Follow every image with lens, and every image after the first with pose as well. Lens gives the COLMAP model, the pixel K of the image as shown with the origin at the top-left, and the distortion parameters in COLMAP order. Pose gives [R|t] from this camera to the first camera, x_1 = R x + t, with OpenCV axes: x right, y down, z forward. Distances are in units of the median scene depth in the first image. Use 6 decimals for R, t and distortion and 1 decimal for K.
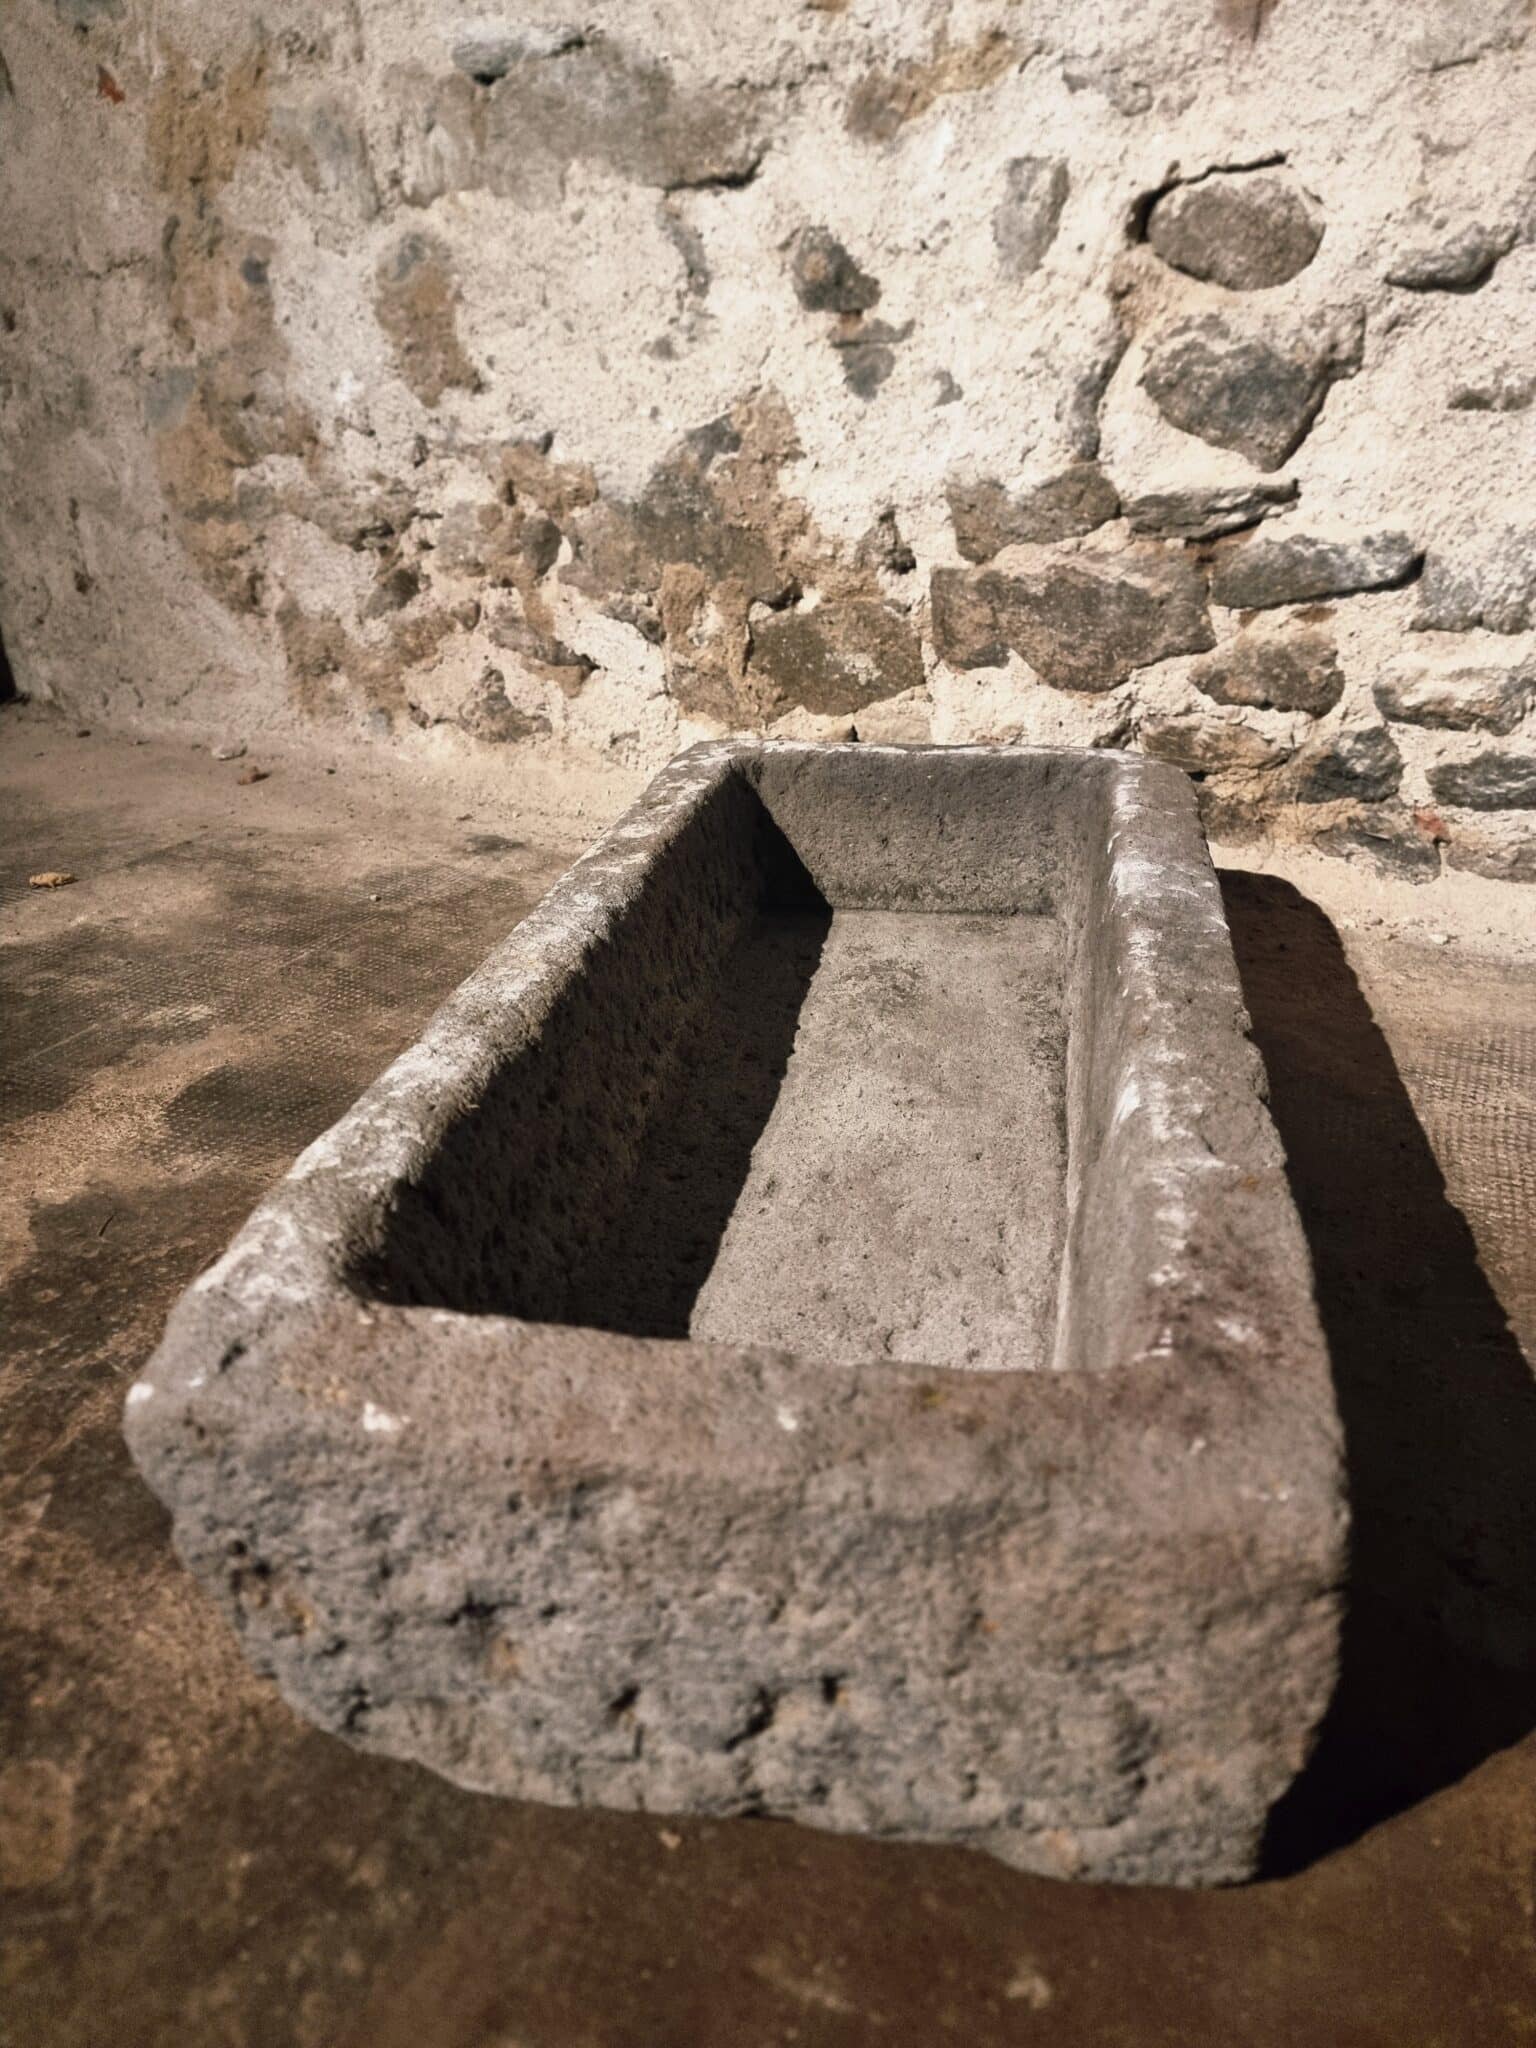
lens RADIAL K [[1442.6, 0, 754.9], [0, 1442.6, 1021.7], [0, 0, 1]] dist [0.062344, -0.063560]
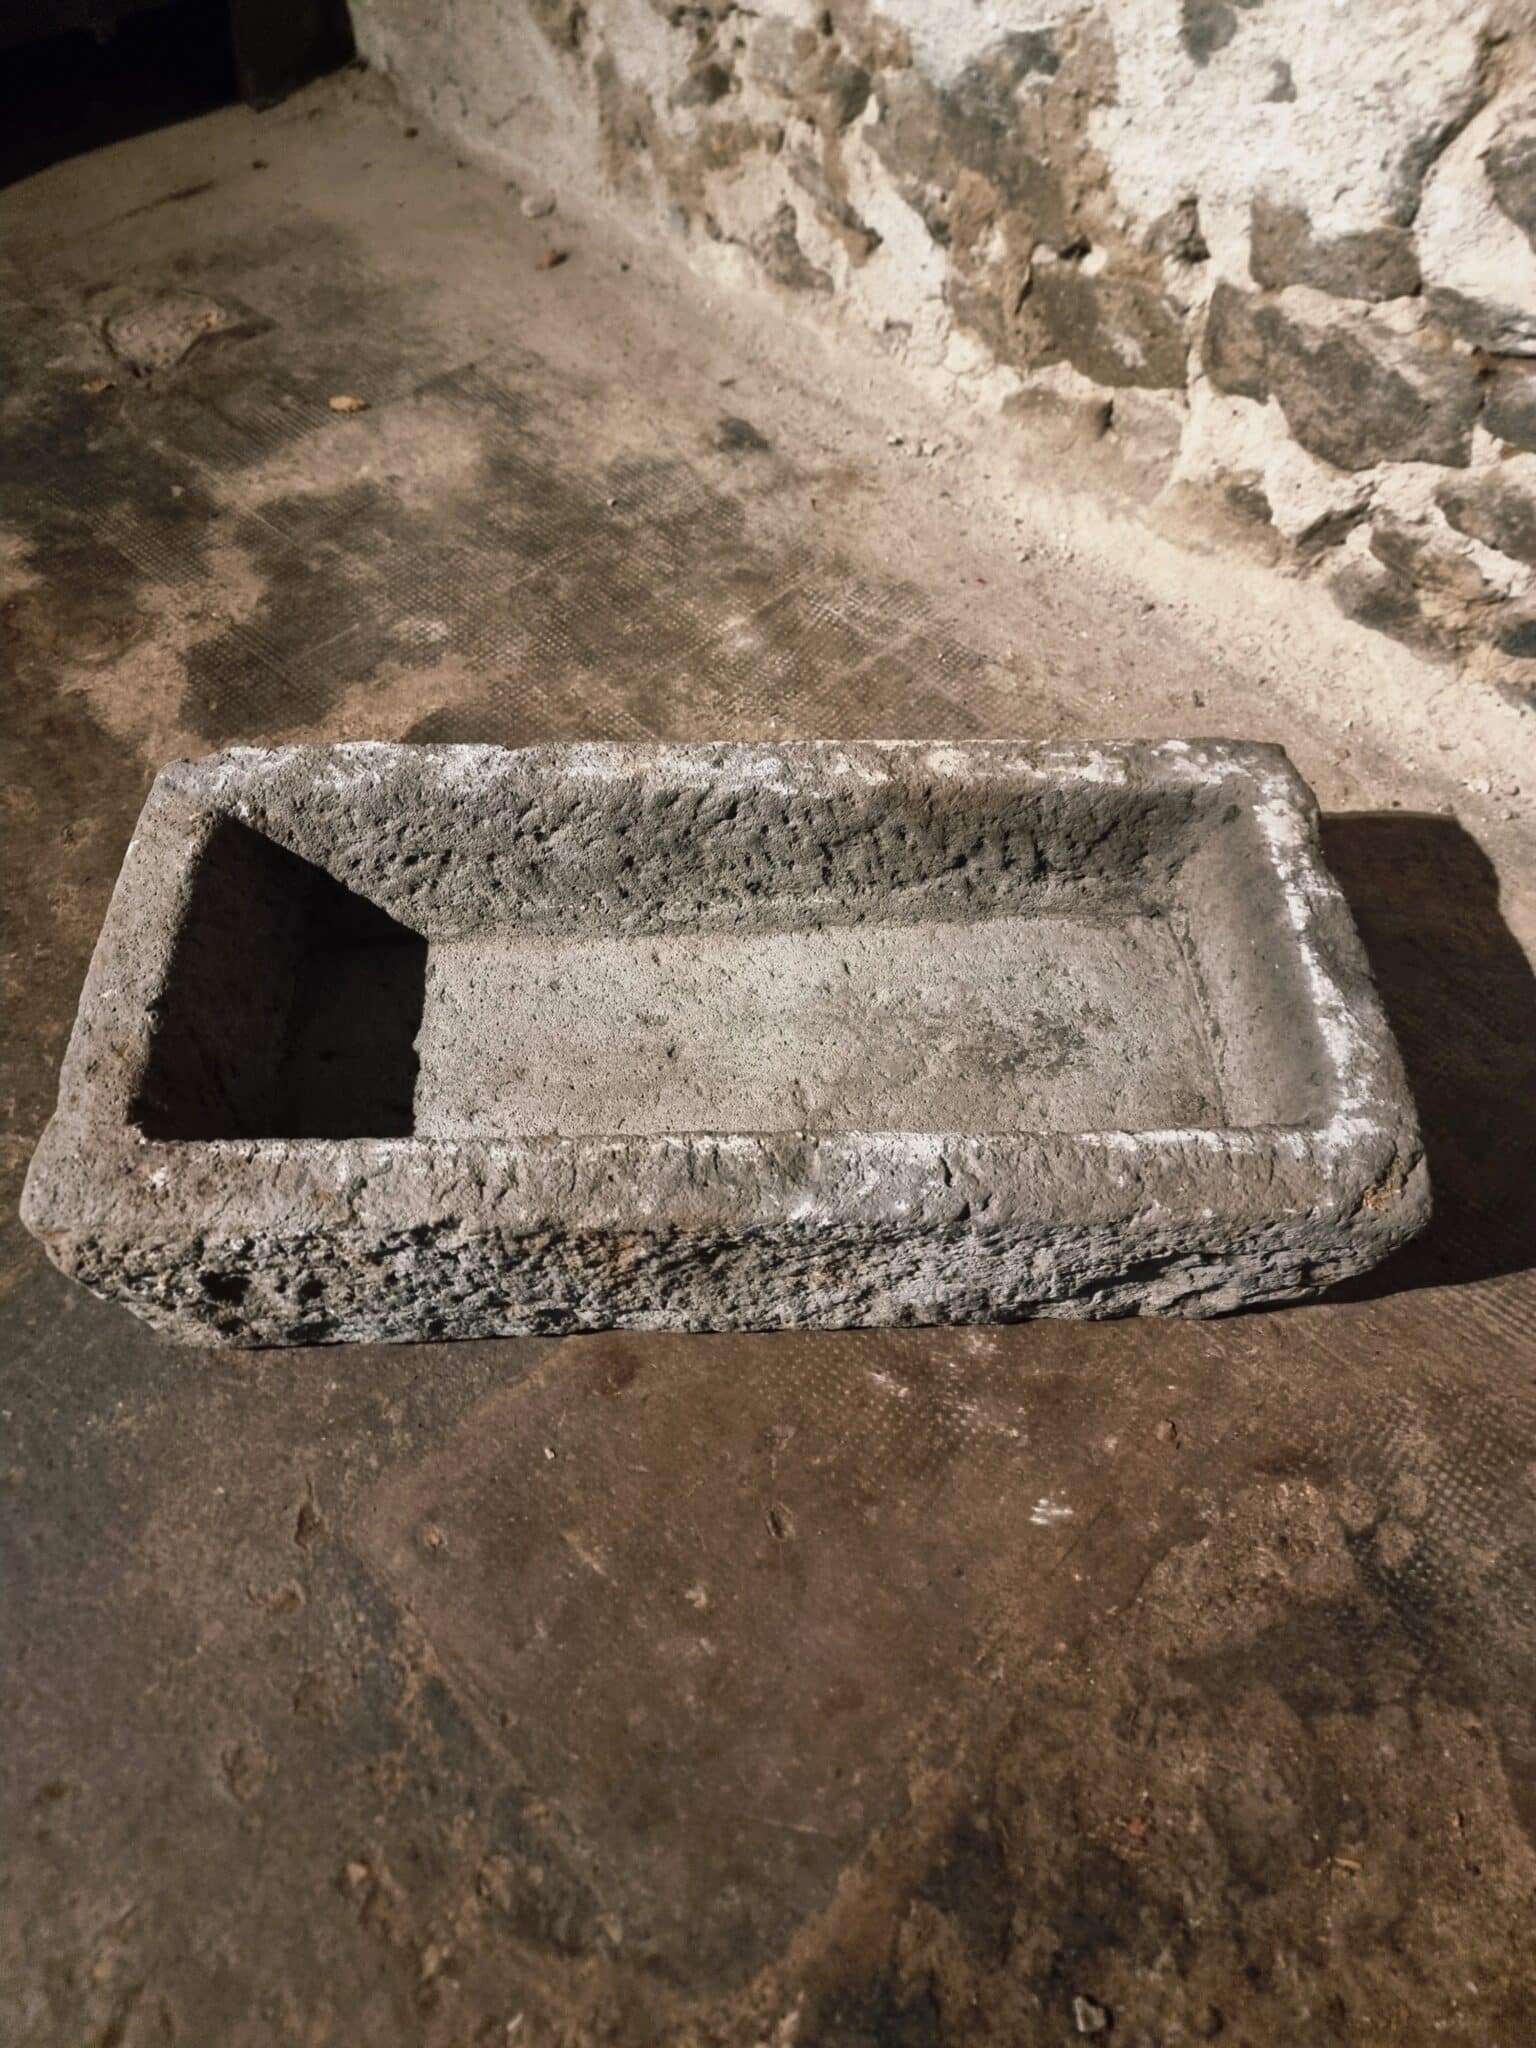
lens RADIAL K [[1447.0, 0, 755.7], [0, 1447.0, 1050.8], [0, 0, 1]] dist [0.056403, -0.055666]
pose [[0.947869, 0.282552, -0.147338, 0.122644], [-0.174647, 0.847370, 0.501460, -0.320656], [0.266538, -0.449587, 0.852543, -0.088702]]
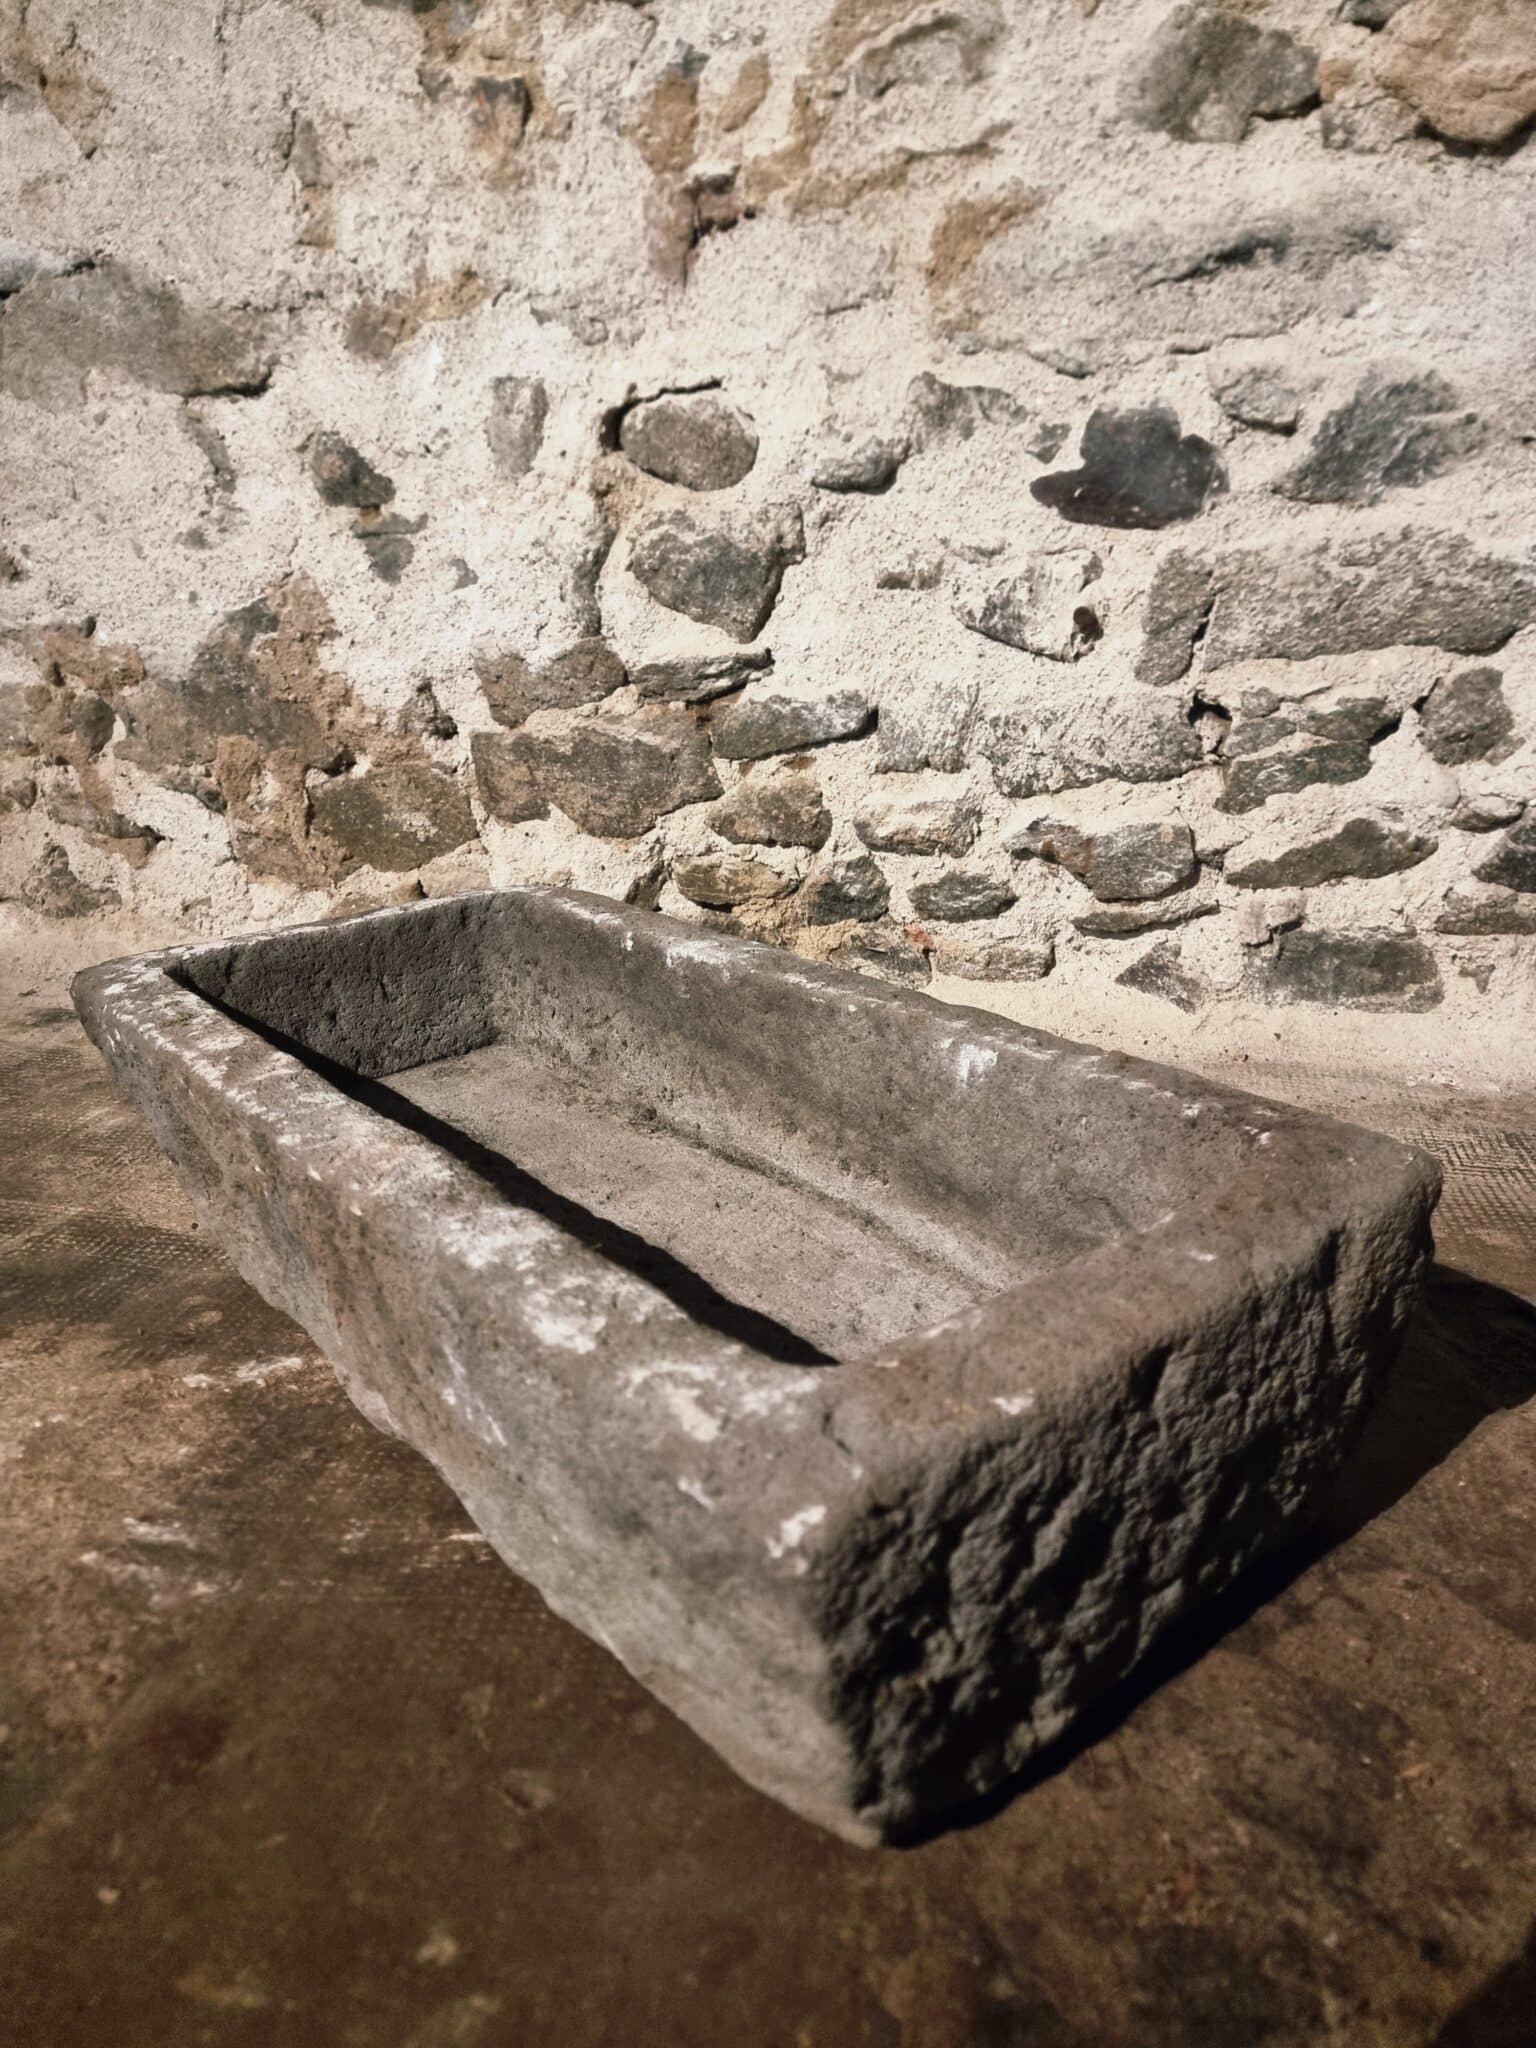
lens RADIAL K [[1435.0, 0, 752.2], [0, 1435.0, 1044.8], [0, 0, 1]] dist [0.062404, -0.061256]
pose [[0.975239, -0.075282, 0.207946, 0.088134], [0.096255, 0.991036, -0.092642, 0.039882], [-0.199107, 0.110364, 0.973743, -0.067662]]
